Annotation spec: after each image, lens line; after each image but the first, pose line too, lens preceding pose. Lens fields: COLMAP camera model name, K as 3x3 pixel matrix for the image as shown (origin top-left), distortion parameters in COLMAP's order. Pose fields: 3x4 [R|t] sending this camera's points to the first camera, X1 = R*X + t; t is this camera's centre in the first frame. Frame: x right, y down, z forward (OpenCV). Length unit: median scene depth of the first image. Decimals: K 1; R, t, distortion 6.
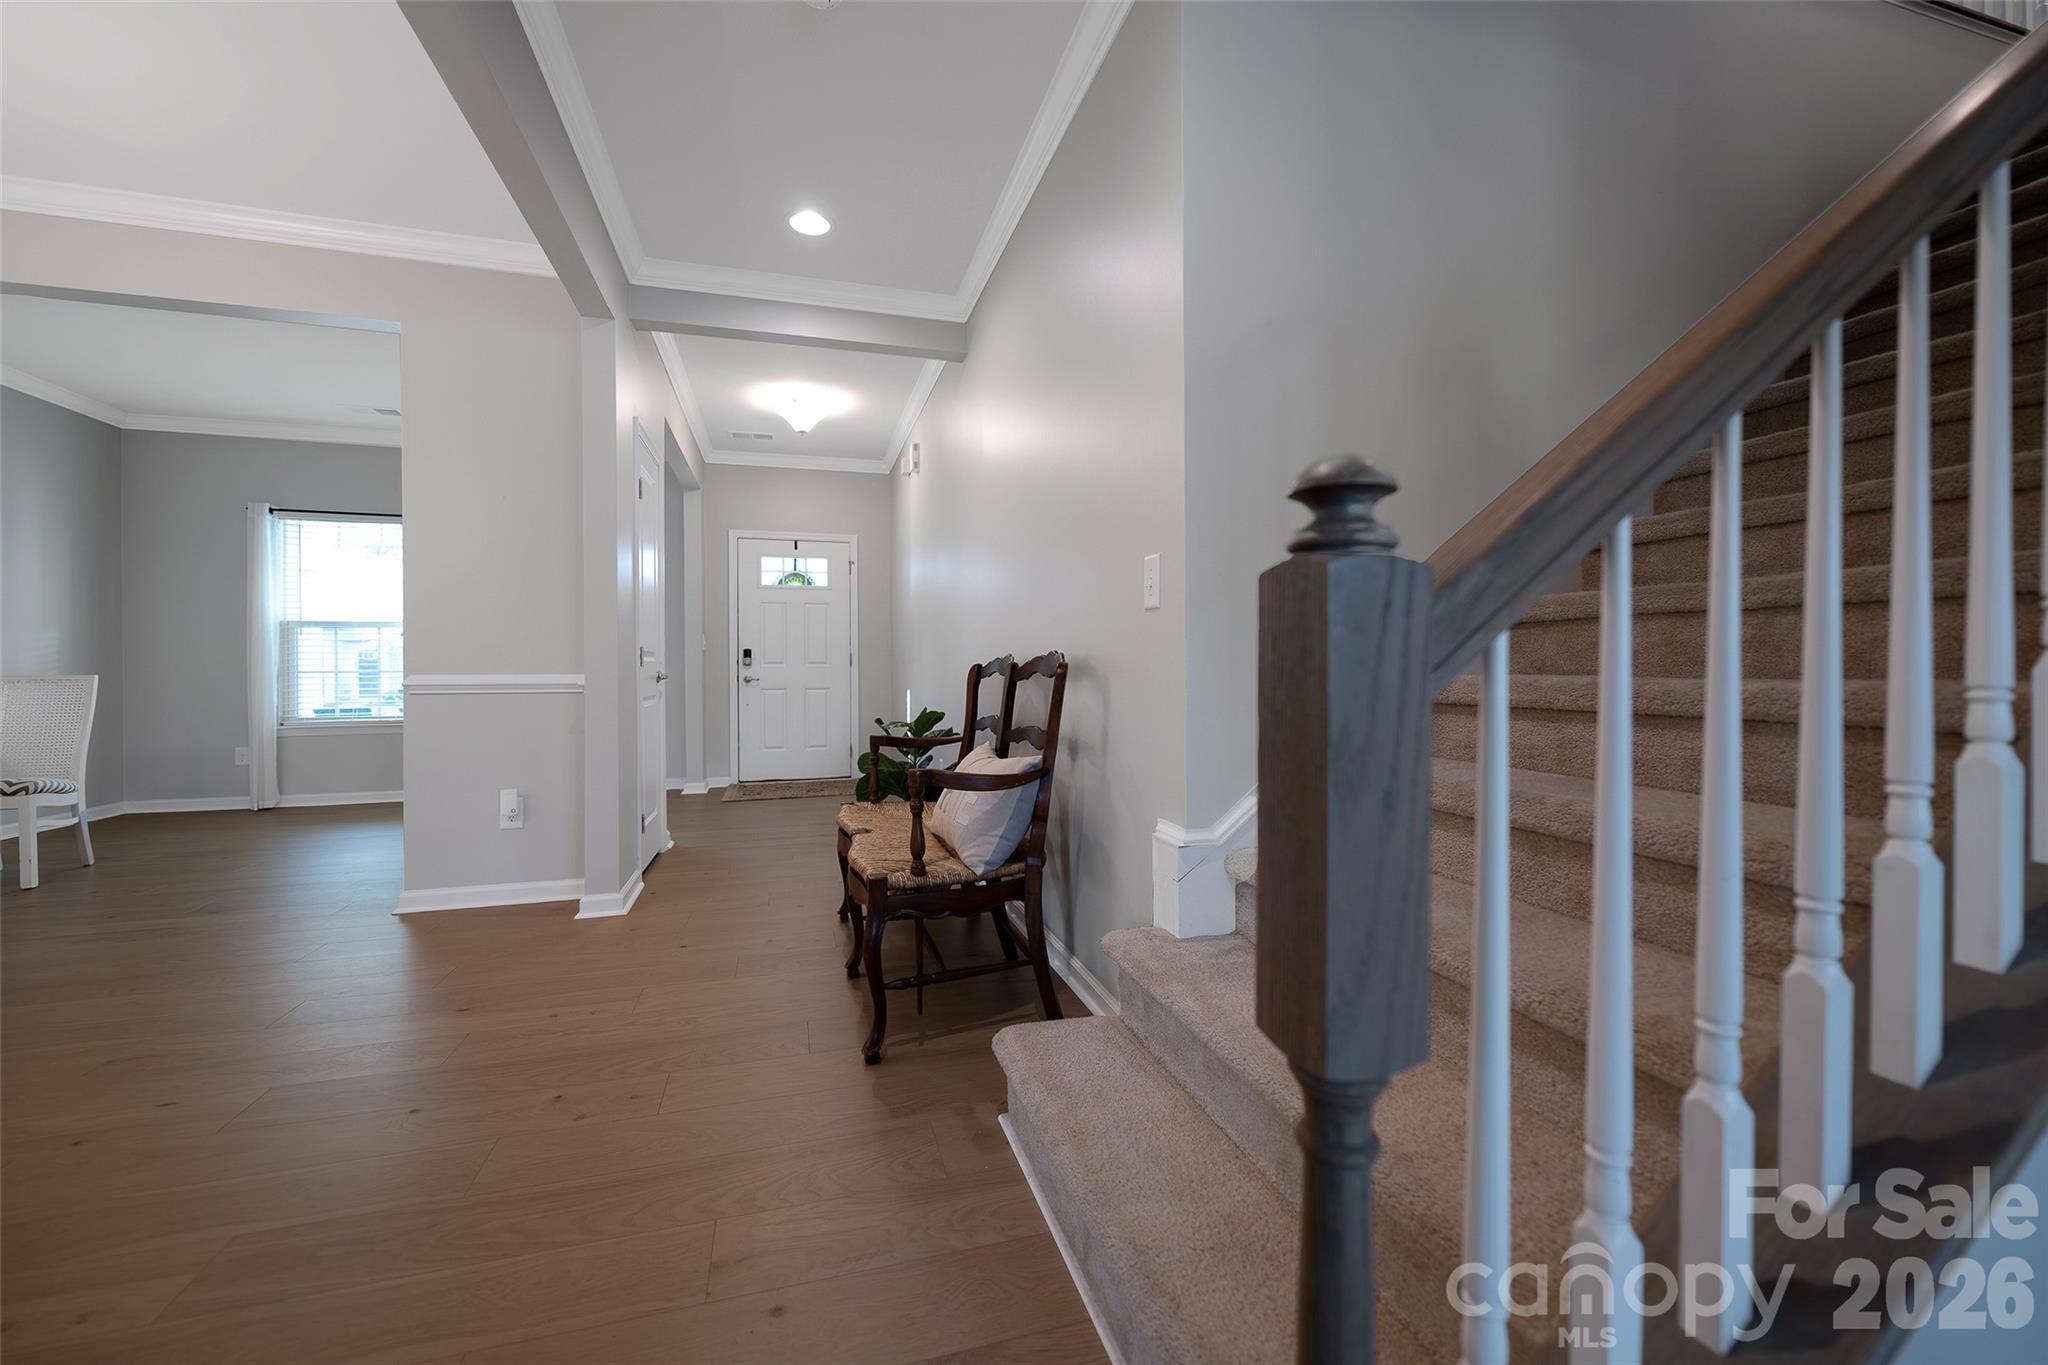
lens RADIAL K [[813.0, 0, 1019.1], [0, 813.0, 671.1], [0, 0, 1]] dist [0.001694, -0.001571]
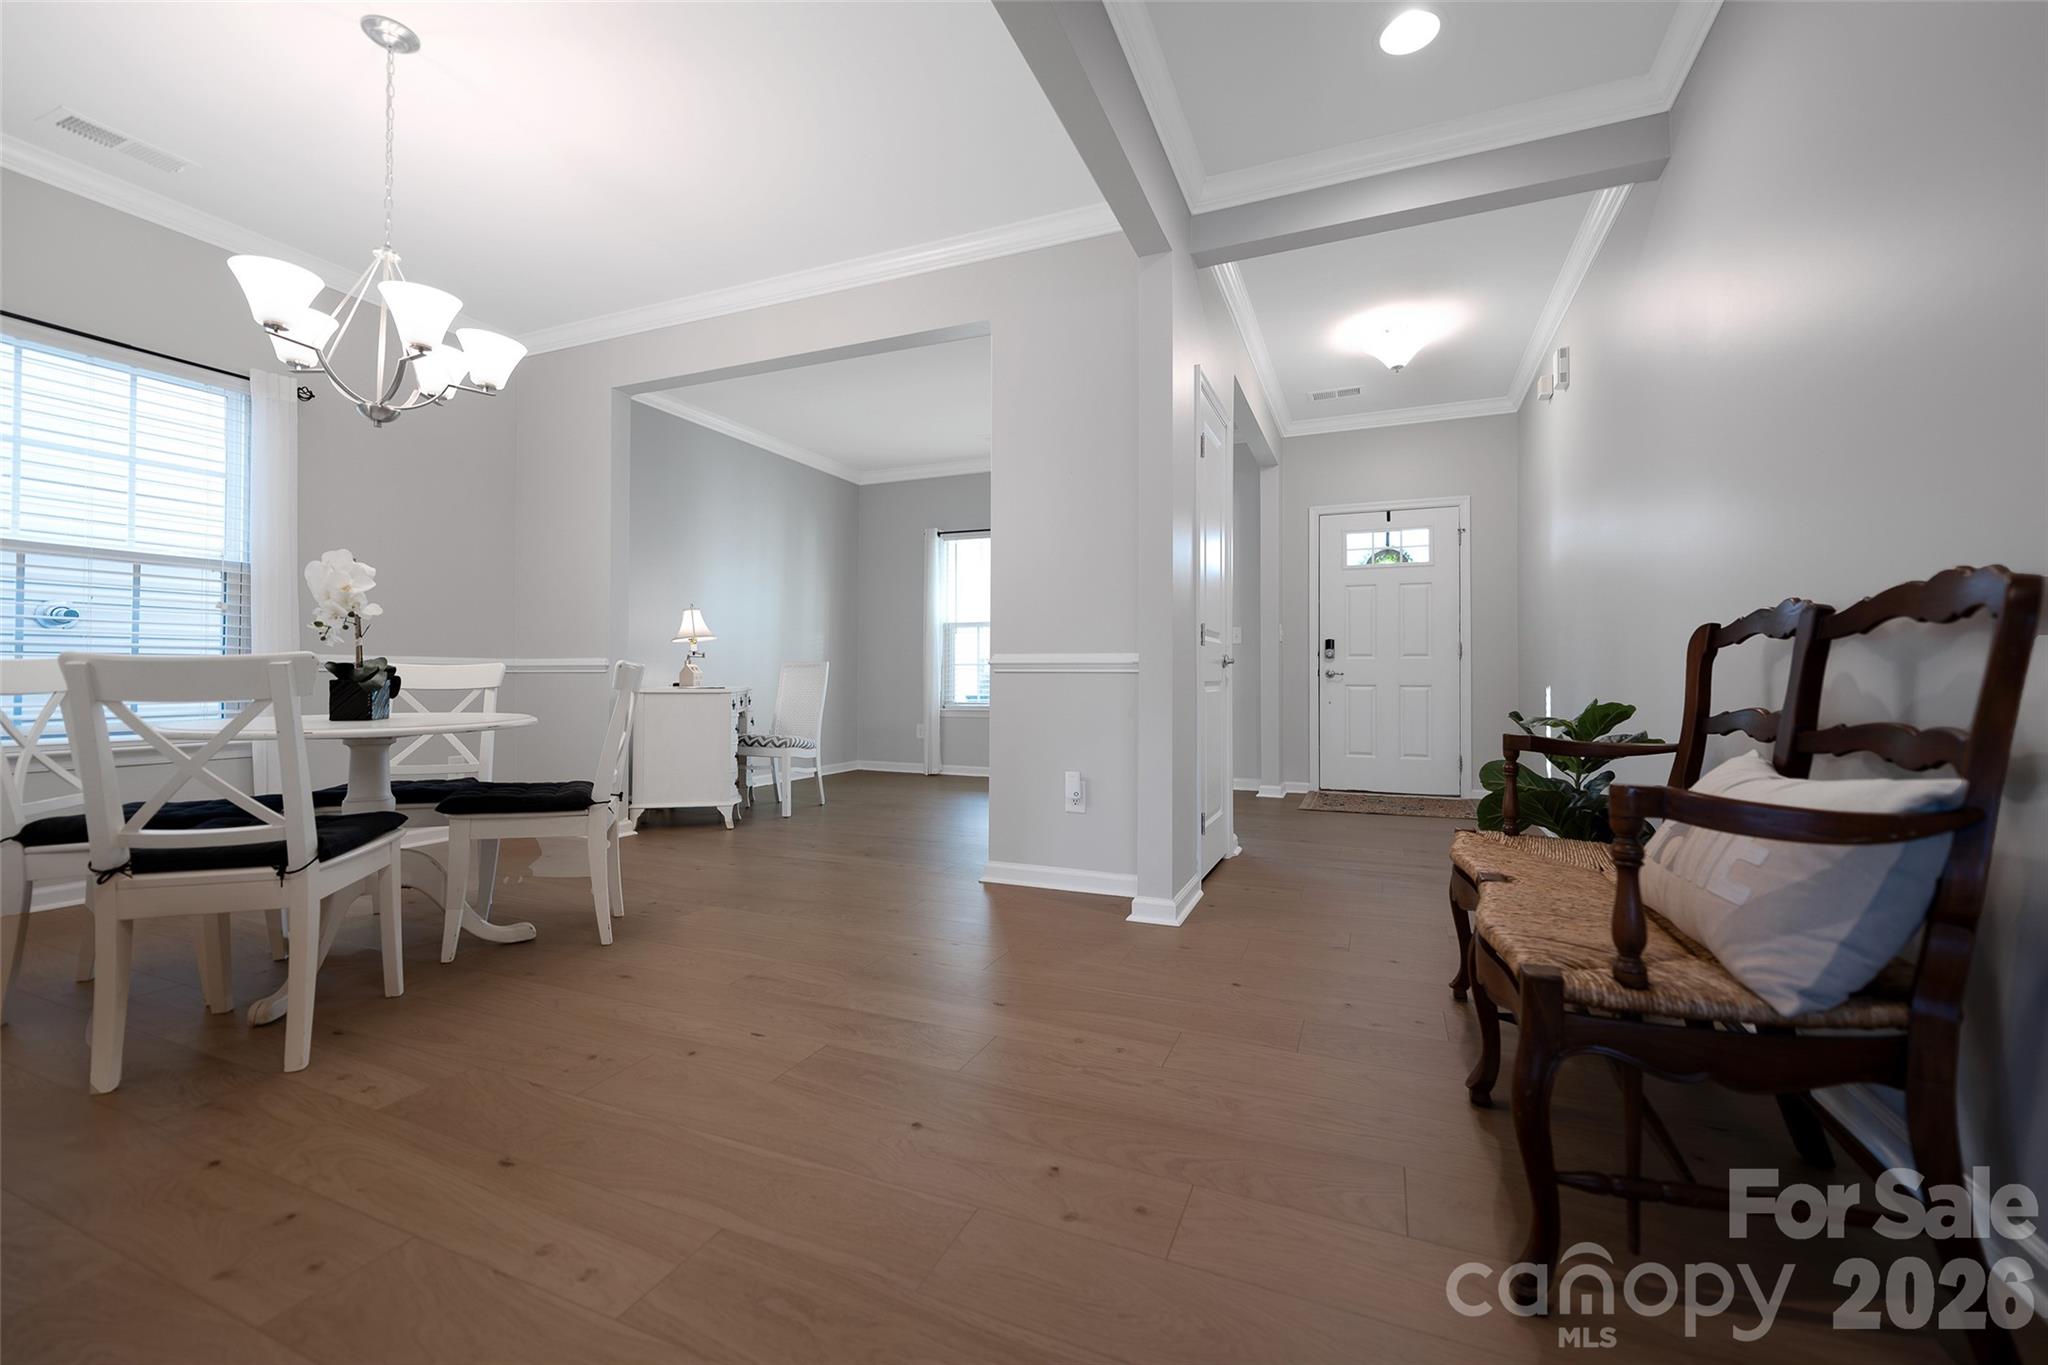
lens RADIAL K [[813.0, 0, 1011.4], [0, 813.0, 673.5], [0, 0, 1]] dist [0.001694, -0.001571]
pose [[0.763668, 0.002036, -0.645606, -0.053812], [-0.006781, 0.999965, -0.004867, 0.031592], [0.645574, 0.008095, 0.763655, 0.198220]]
